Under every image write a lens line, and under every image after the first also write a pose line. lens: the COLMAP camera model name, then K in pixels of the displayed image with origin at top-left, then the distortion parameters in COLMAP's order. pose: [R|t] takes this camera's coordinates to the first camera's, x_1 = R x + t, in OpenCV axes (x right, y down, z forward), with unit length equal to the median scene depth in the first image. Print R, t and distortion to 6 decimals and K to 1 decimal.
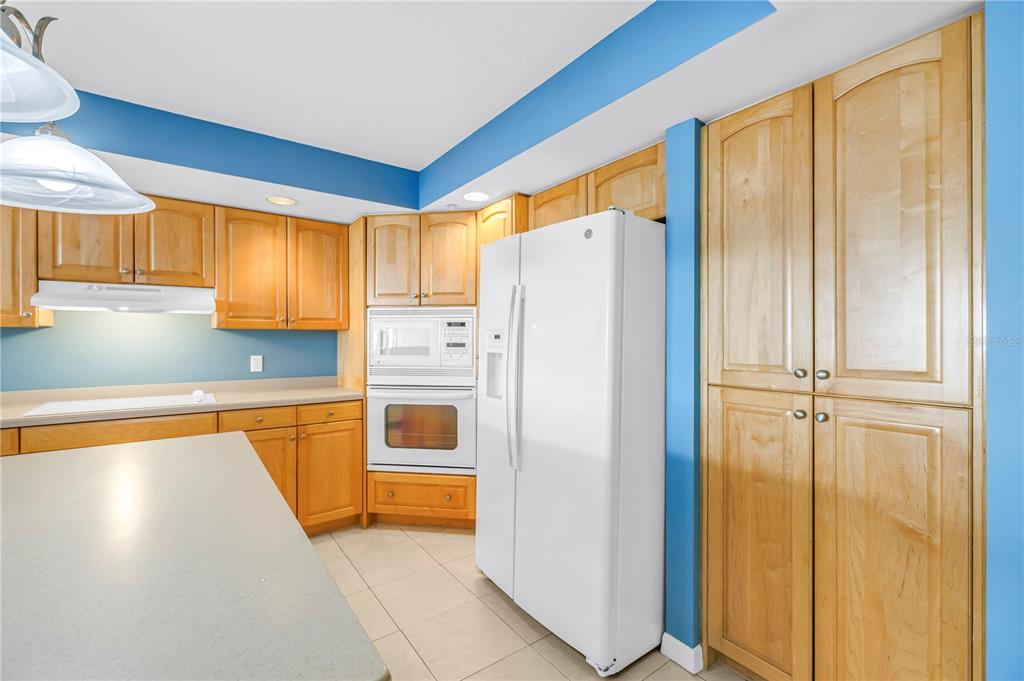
lens RADIAL K [[437.9, 0, 510.1], [0, 437.9, 340.1], [0, 0, 1]] dist [0.001386, -0.000782]
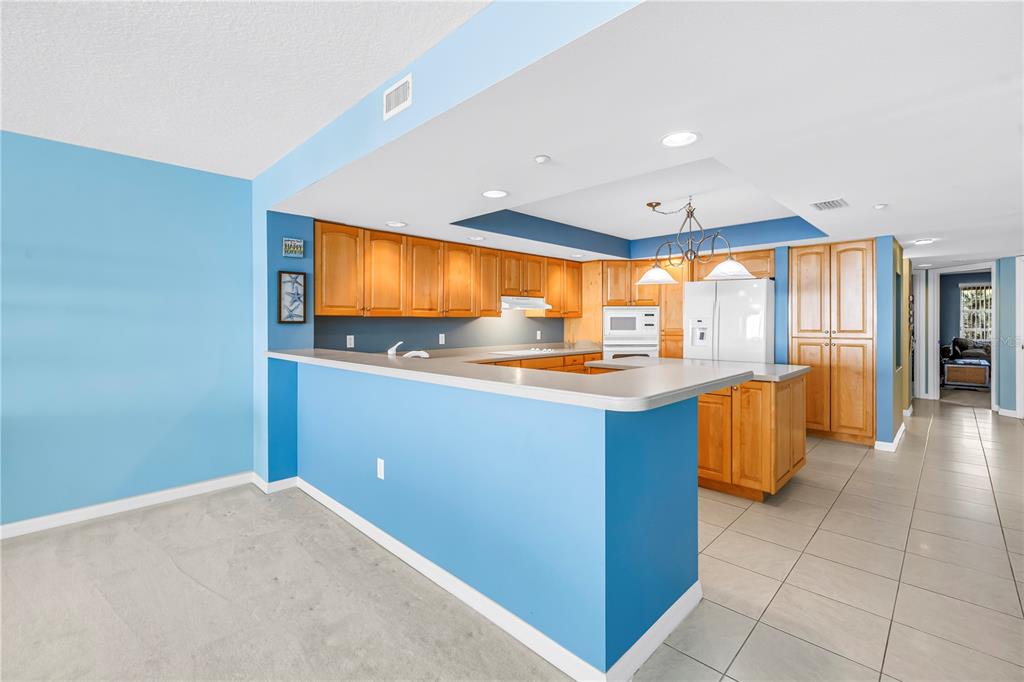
lens RADIAL K [[437.9, 0, 505.6], [0, 437.9, 326.0], [0, 0, 1]] dist [0.001386, -0.000782]
pose [[0.990103, -0.004242, 0.140280, -1.217884], [0.003284, 0.999970, 0.007059, -0.000194], [-0.140306, -0.006529, 0.990087, -1.070478]]
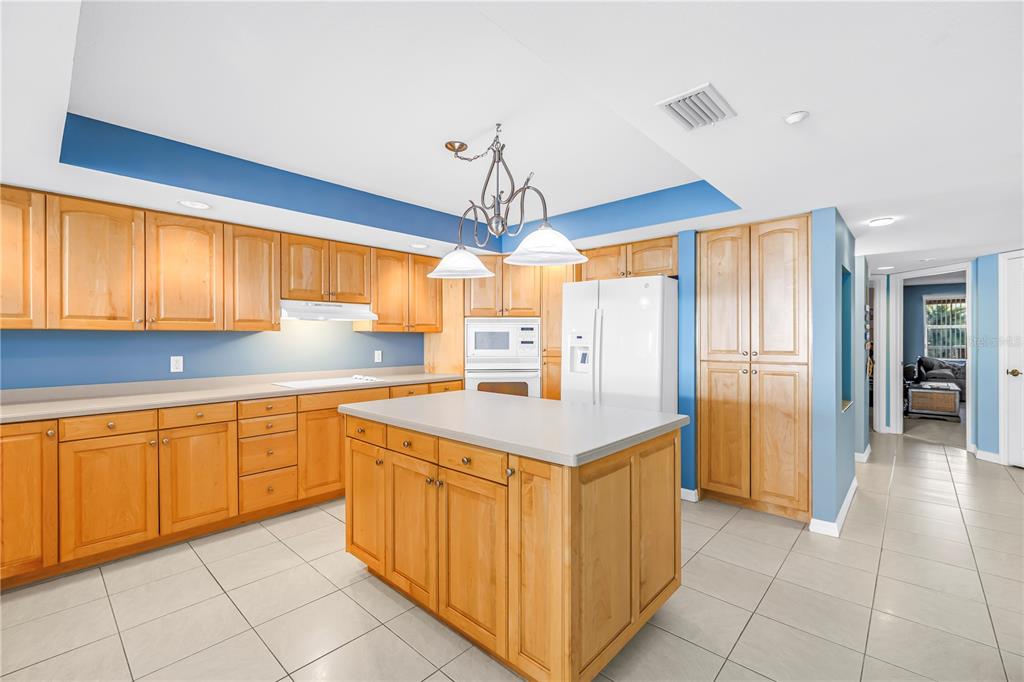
lens RADIAL K [[437.9, 0, 509.1], [0, 437.9, 340.7], [0, 0, 1]] dist [0.001386, -0.000782]
pose [[0.982194, -0.002964, 0.187847, -0.529969], [0.002361, 0.999991, 0.003431, -0.000277], [-0.187856, -0.002926, 0.982192, -0.548214]]
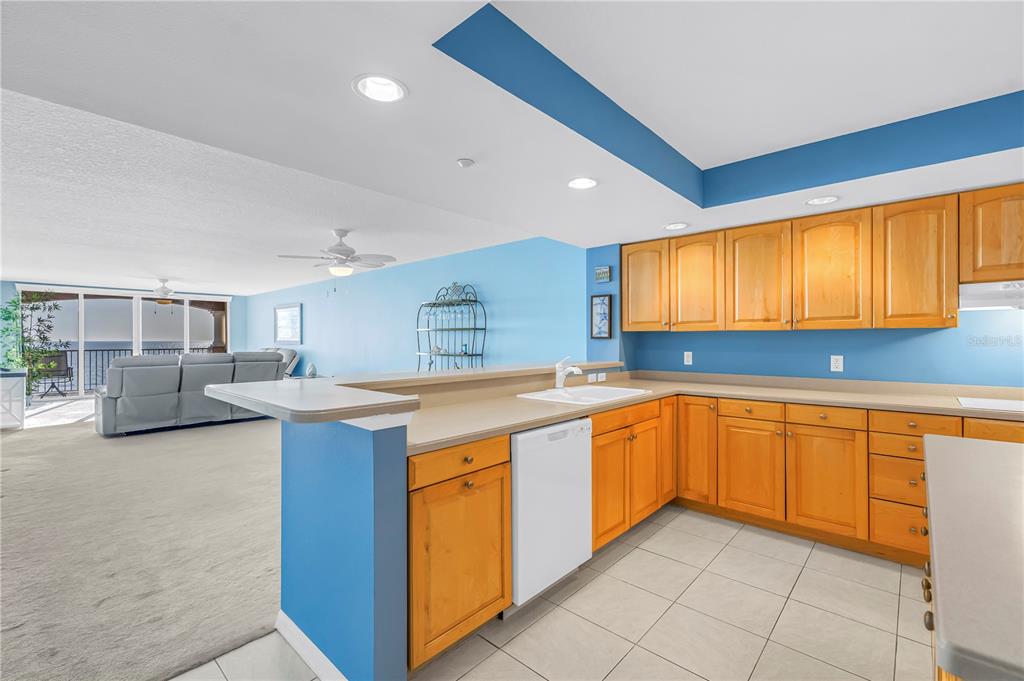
lens RADIAL K [[437.9, 0, 516.0], [0, 437.9, 337.9], [0, 0, 1]] dist [0.001386, -0.000782]
pose [[0.198198, -0.002710, -0.980158, -0.196761], [-0.000150, 0.999996, -0.002795, 0.000325], [0.980162, 0.000701, 0.198197, -0.274428]]
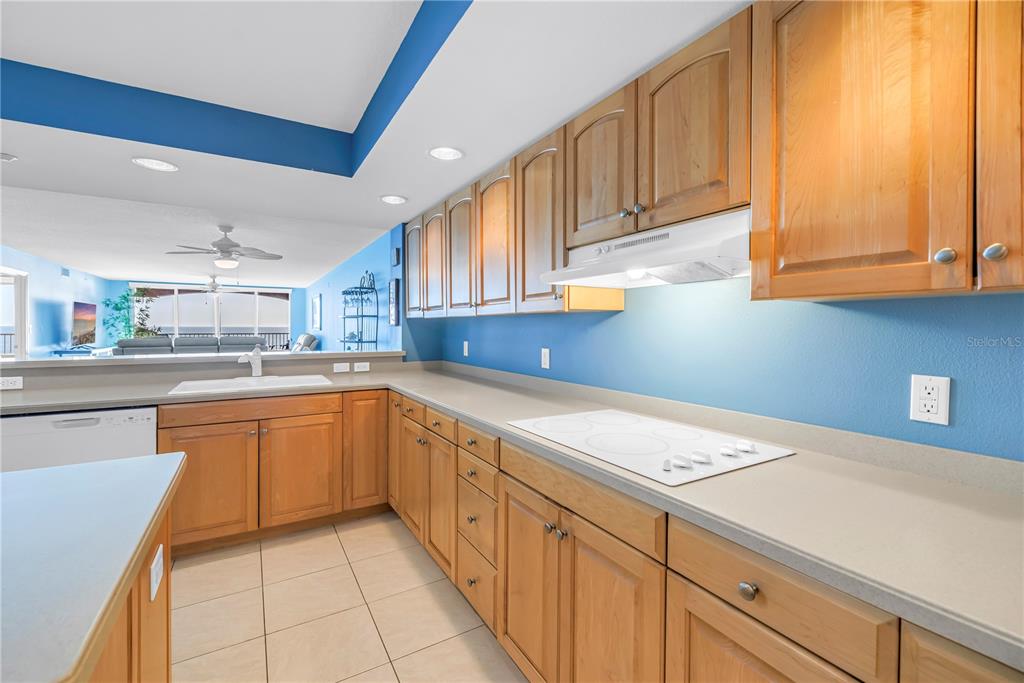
lens RADIAL K [[437.9, 0, 512.3], [0, 437.9, 329.5], [0, 0, 1]] dist [0.001386, -0.000782]
pose [[-0.097622, 0.007475, -0.995196, -0.255843], [-0.004119, 0.999960, 0.007915, -0.002571], [0.995215, 0.004872, -0.097587, 0.872881]]
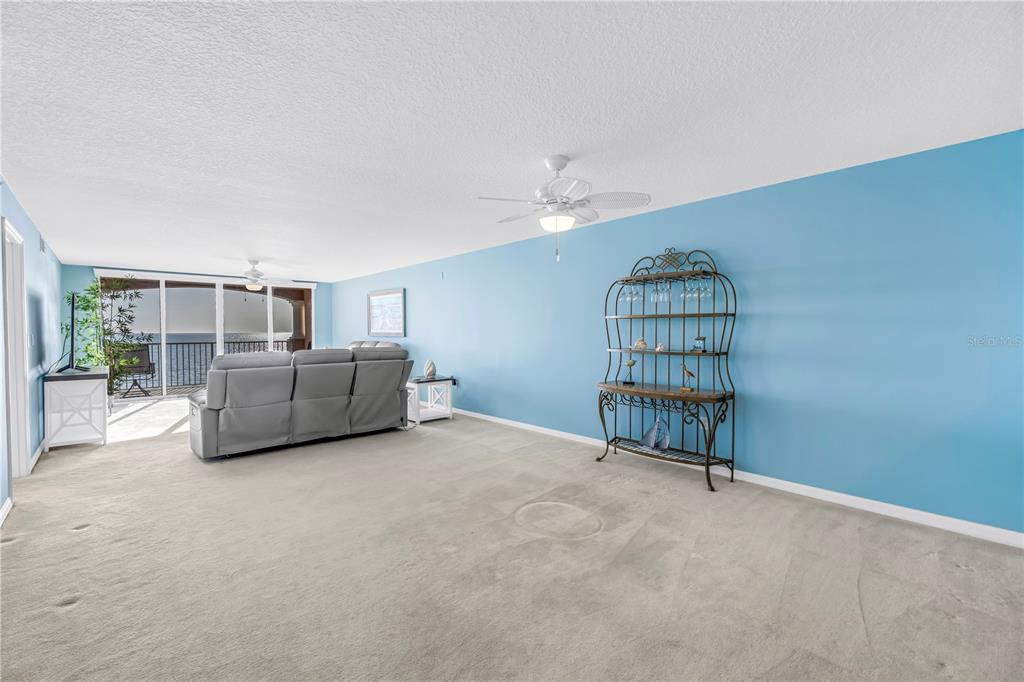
lens RADIAL K [[437.9, 0, 517.9], [0, 437.9, 338.3], [0, 0, 1]] dist [0.001386, -0.000782]
pose [[0.112168, 0.017812, -0.993530, -0.978571], [0.002972, 0.999829, 0.018261, 0.000468], [0.993685, -0.005001, 0.112096, -0.860264]]
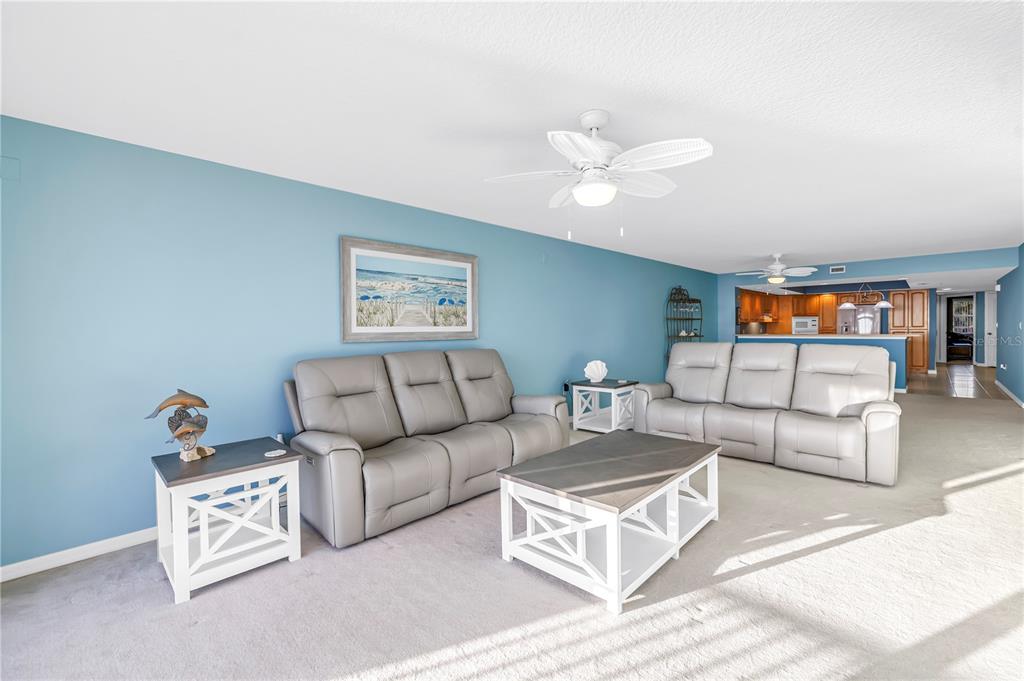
lens RADIAL K [[437.9, 0, 505.0], [0, 437.9, 340.5], [0, 0, 1]] dist [0.001386, -0.000782]
pose [[0.986902, -0.019107, 0.160186, -4.308566], [0.015297, 0.999571, 0.024984, 0.008490], [-0.160594, -0.022206, 0.986771, -3.134413]]
